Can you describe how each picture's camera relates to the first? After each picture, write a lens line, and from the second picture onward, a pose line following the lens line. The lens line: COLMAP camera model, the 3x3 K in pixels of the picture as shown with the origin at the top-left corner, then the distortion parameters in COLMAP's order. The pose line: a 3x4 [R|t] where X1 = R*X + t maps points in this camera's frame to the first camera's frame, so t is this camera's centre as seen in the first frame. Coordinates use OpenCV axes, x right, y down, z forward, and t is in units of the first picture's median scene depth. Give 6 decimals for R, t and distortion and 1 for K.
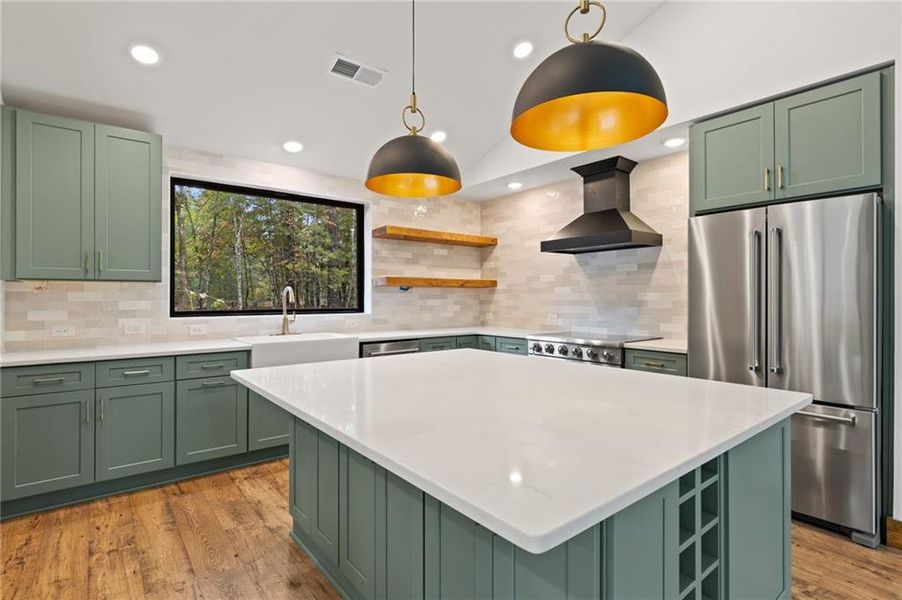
lens RADIAL K [[440.2, 0, 447.7], [0, 440.2, 299.5], [0, 0, 1]] dist [0.000344, -0.000598]
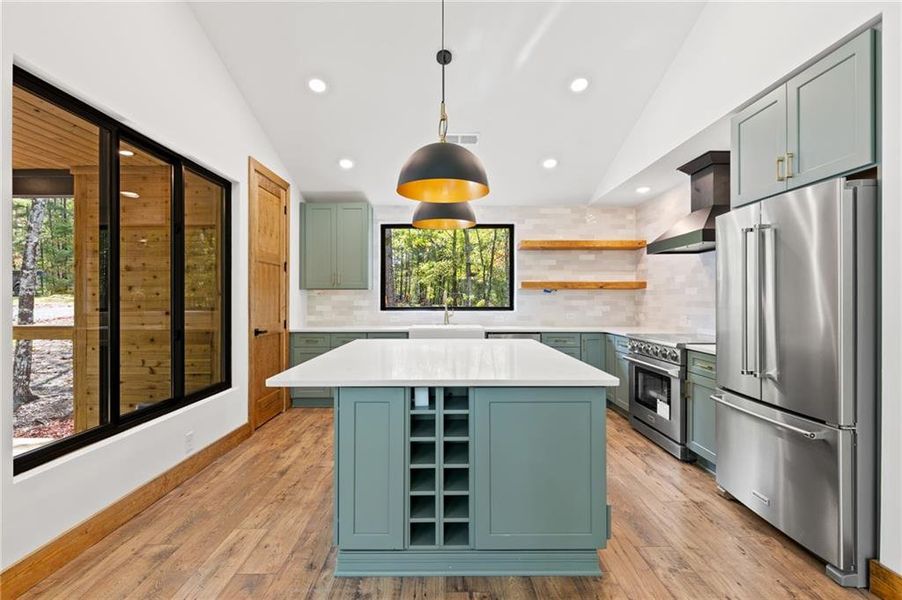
lens RADIAL K [[440.2, 0, 458.3], [0, 440.2, 300.6], [0, 0, 1]] dist [0.000344, -0.000598]
pose [[0.785252, 0.002650, -0.619171, 0.459556], [-0.003267, 0.999995, 0.000136, 0.001837], [0.619168, 0.001916, 0.785256, -0.077996]]
